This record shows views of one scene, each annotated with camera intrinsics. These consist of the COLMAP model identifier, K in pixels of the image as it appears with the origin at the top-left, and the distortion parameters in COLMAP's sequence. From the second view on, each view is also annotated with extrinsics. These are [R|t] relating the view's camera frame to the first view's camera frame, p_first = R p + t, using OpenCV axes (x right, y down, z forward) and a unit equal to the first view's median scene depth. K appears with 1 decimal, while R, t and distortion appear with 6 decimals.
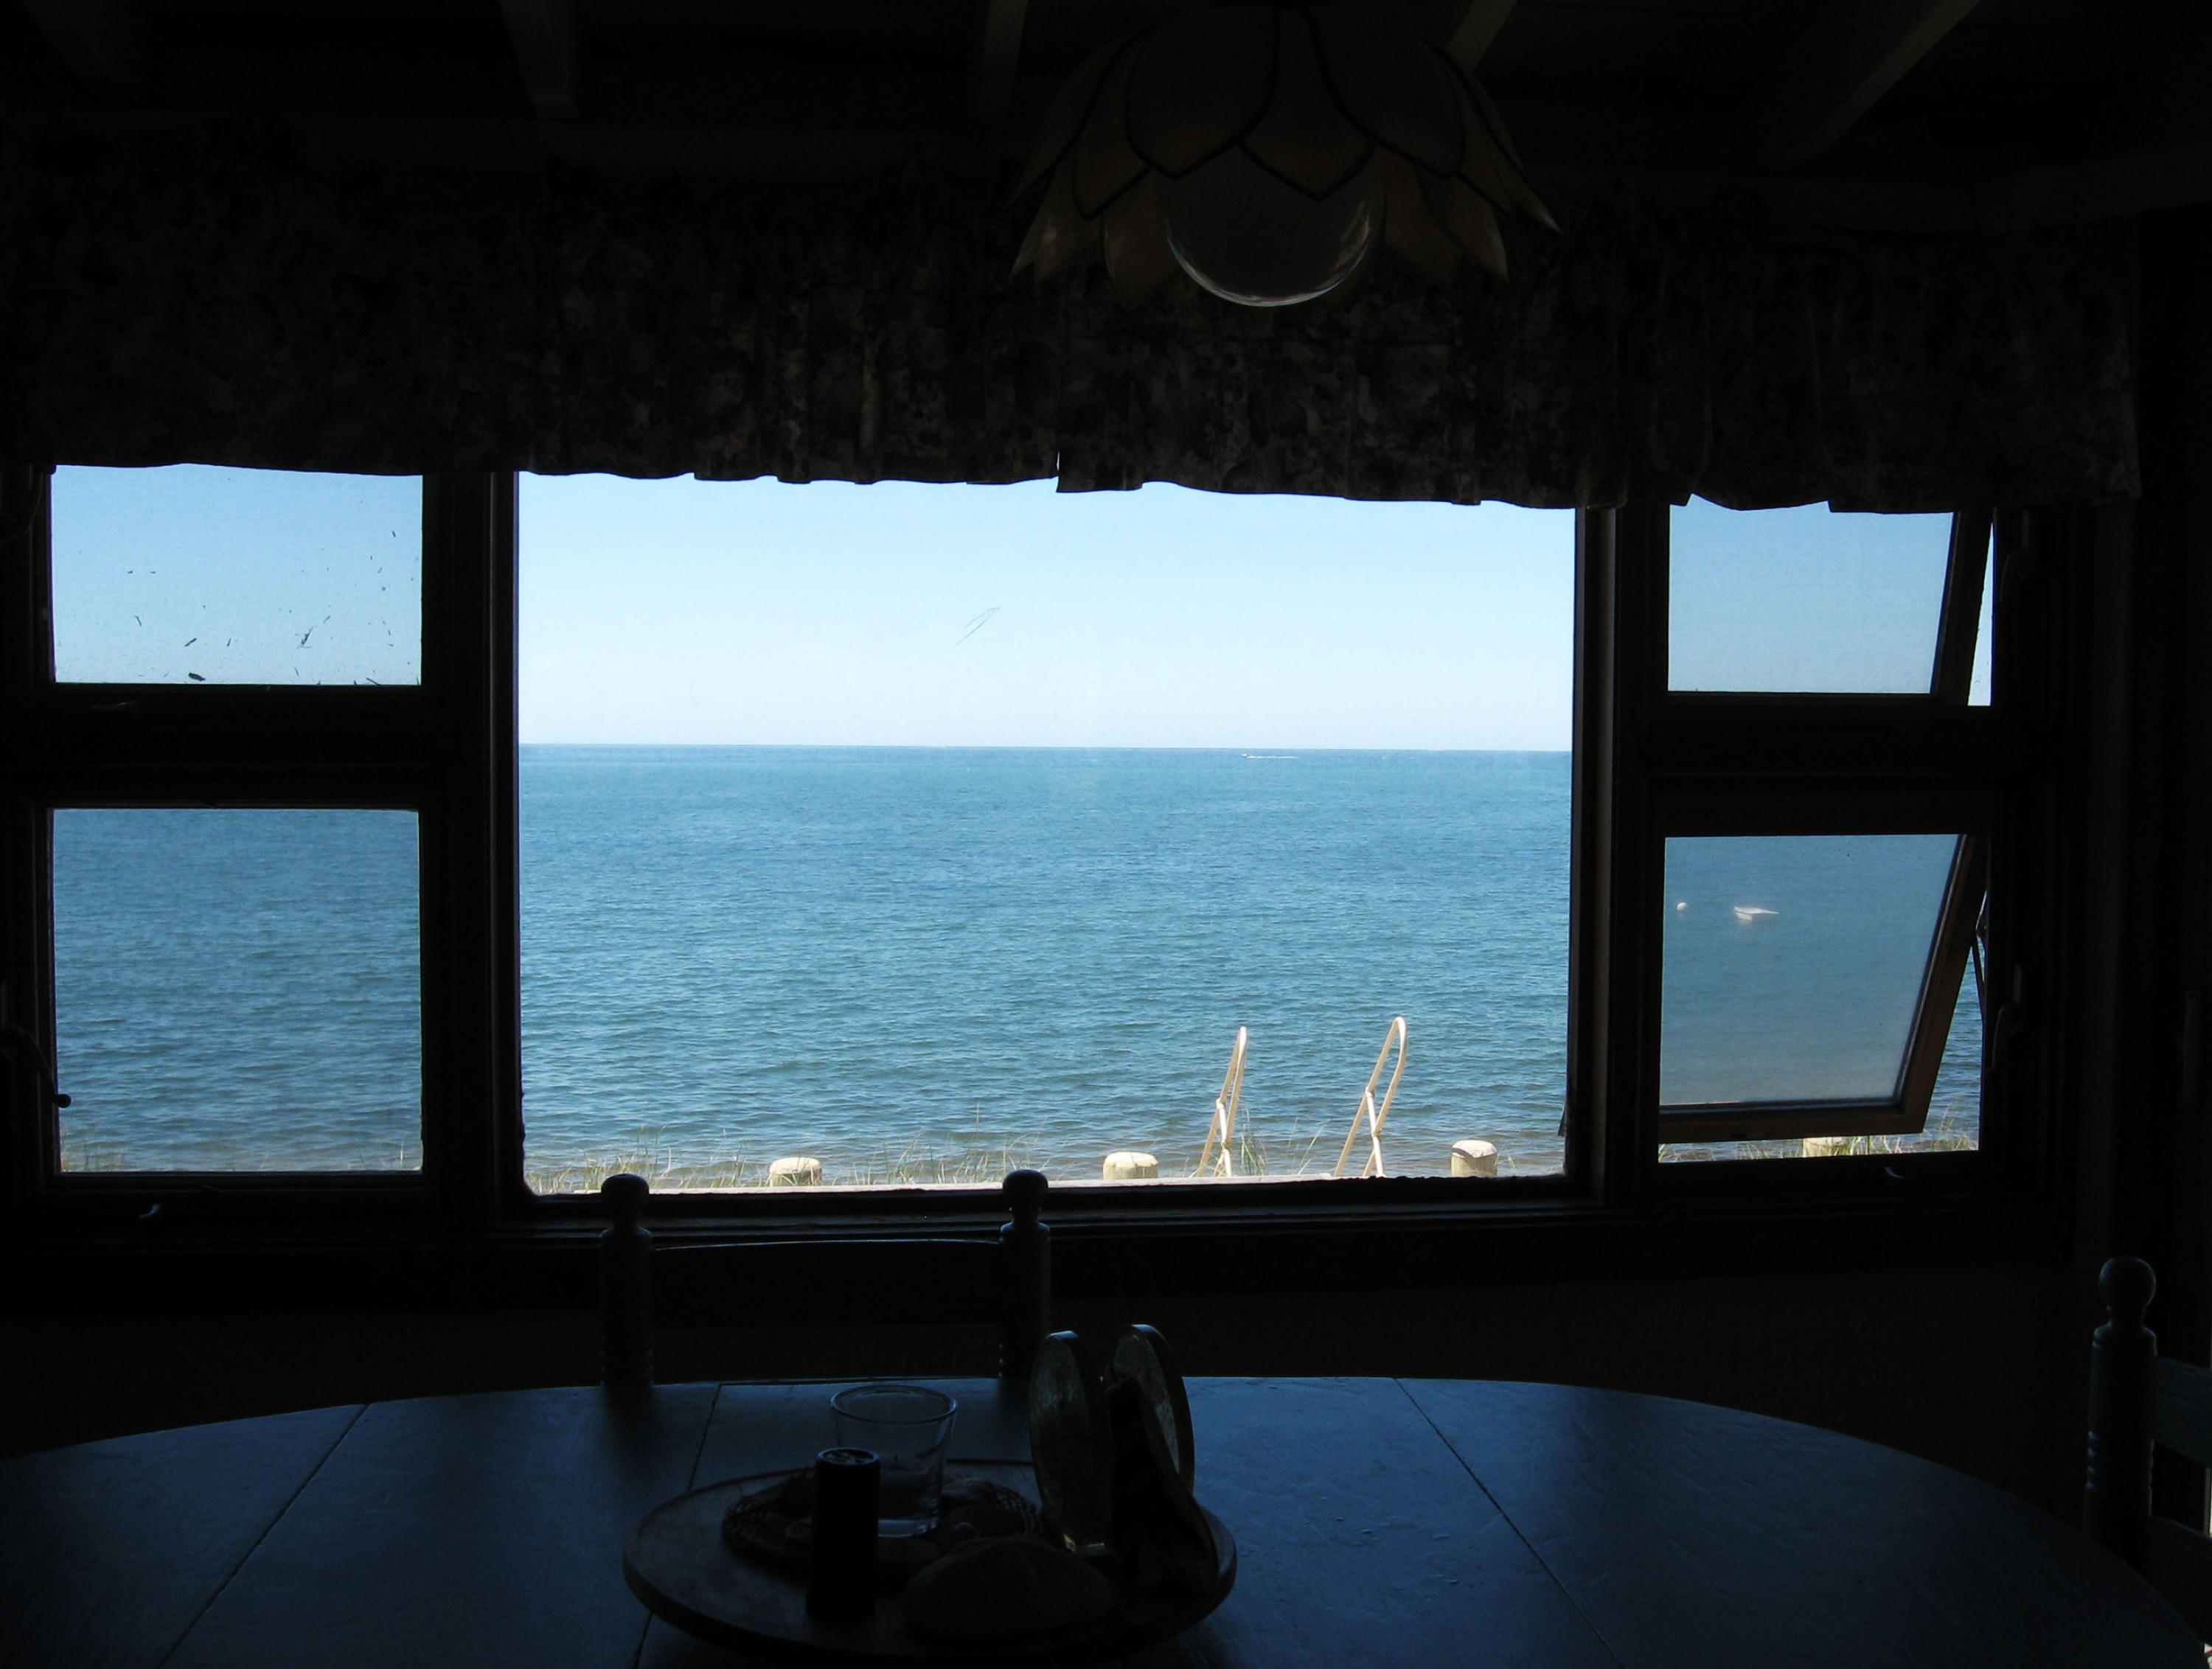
lens RADIAL K [[2232.0, 0, 1107.6], [0, 2232.0, 834.6], [0, 0, 1]] dist [-0.009398, -0.352808]
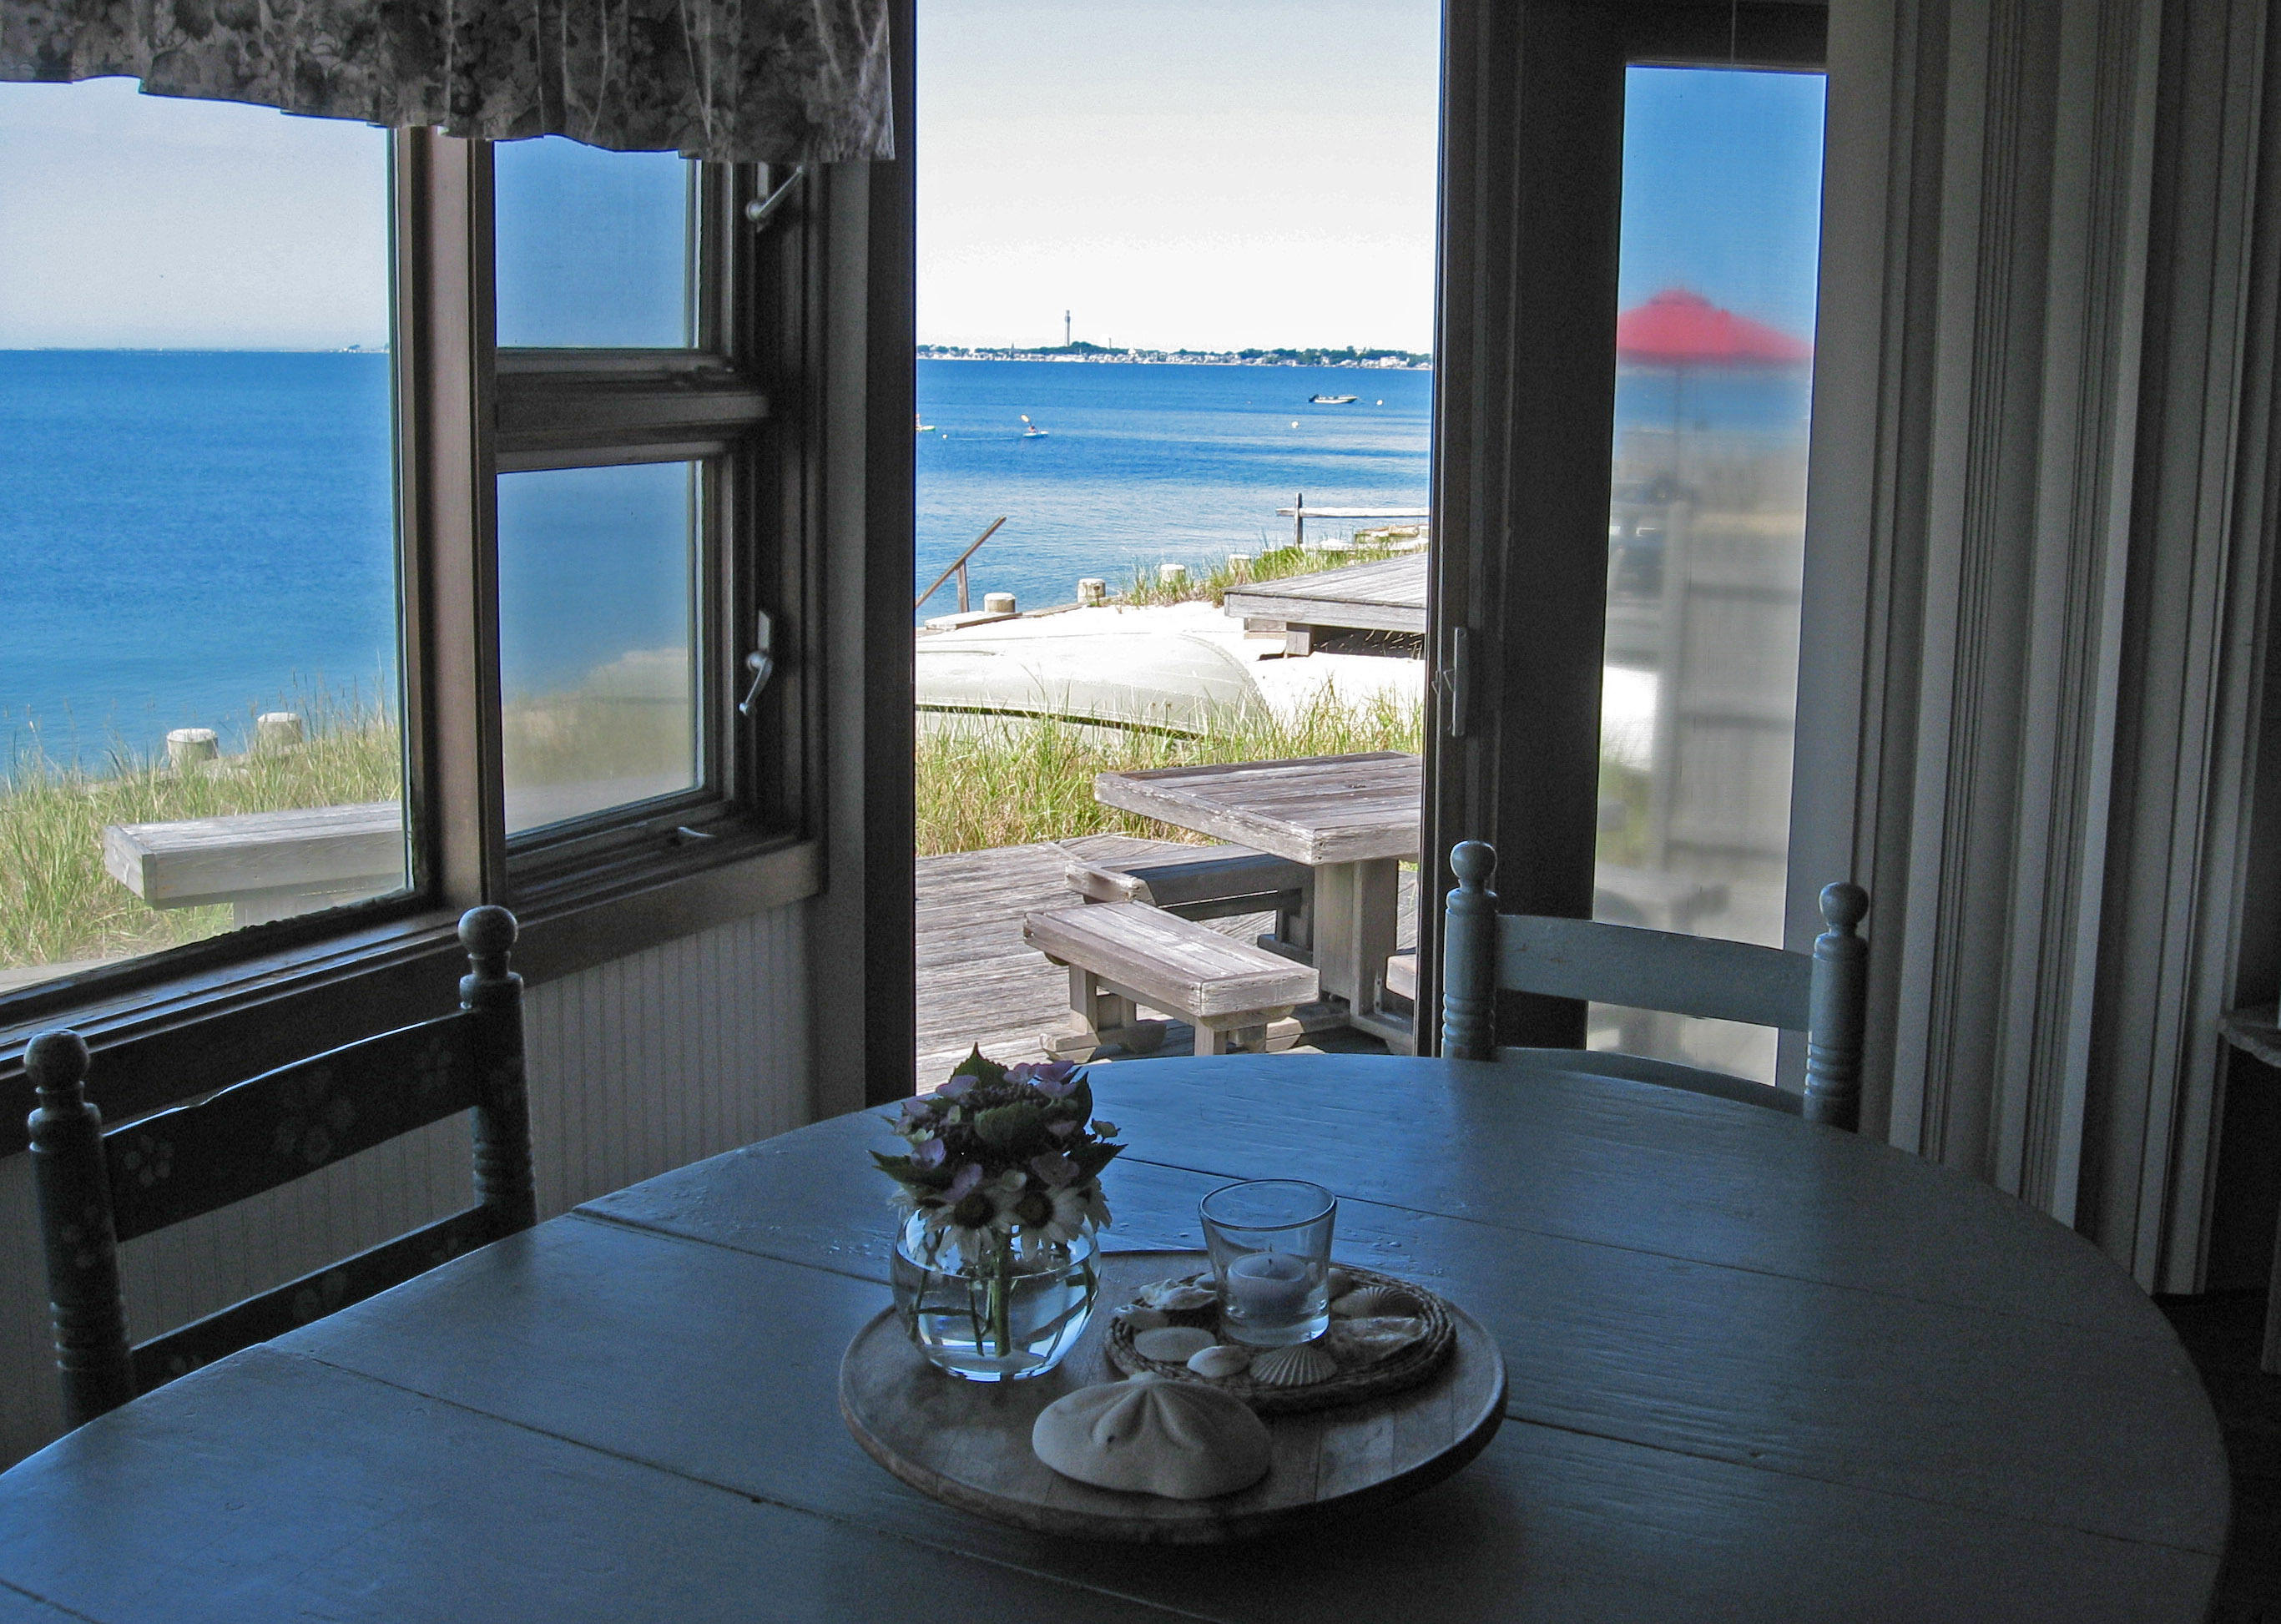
lens RADIAL K [[2520.4, 0, 1136.9], [0, 2520.4, 803.2], [0, 0, 1]] dist [-0.094588, 0.023035]
pose [[0.573222, -0.141386, 0.807110, -0.484229], [0.024609, 0.987527, 0.155513, -0.034383], [-0.819030, -0.069282, 0.569552, 0.213737]]
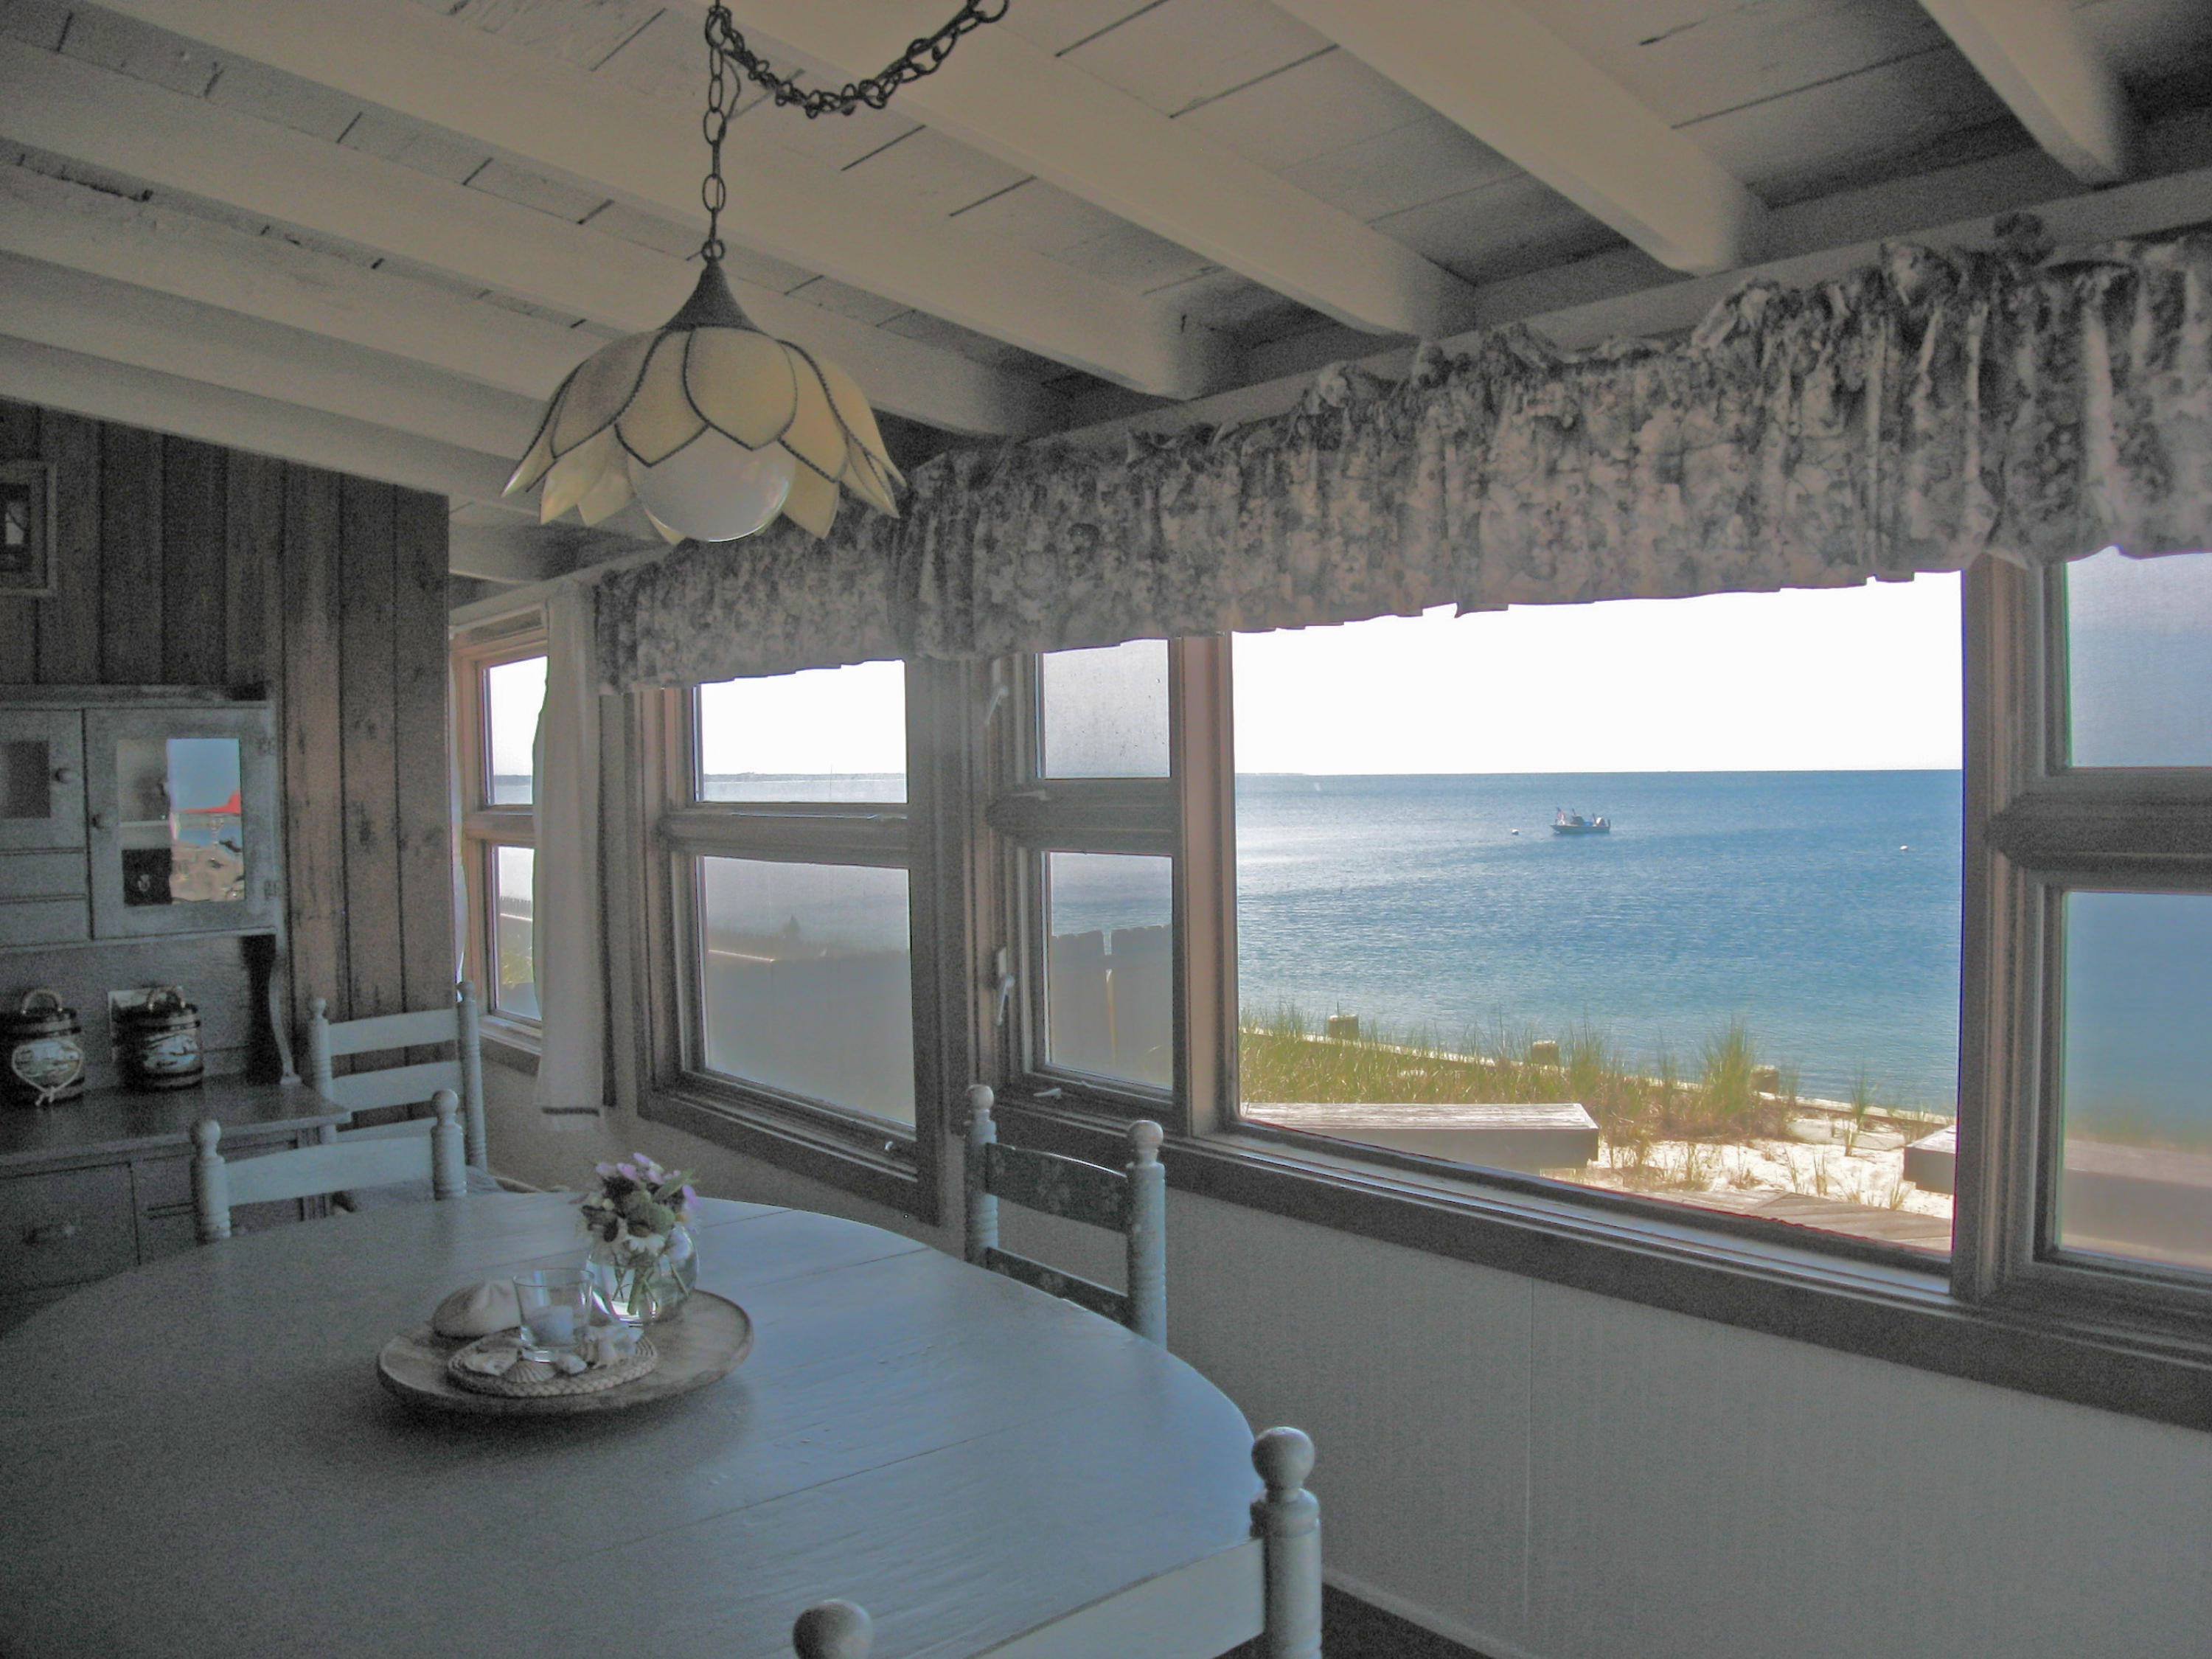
lens RADIAL K [[1616.3, 0, 1156.0], [0, 1616.3, 833.0], [0, 0, 1]] dist [-0.182999, 0.060832]
pose [[0.552750, 0.017728, -0.833159, 0.625465], [-0.016029, 0.999815, 0.010640, -0.039832], [0.833193, 0.007474, 0.552932, 0.369118]]
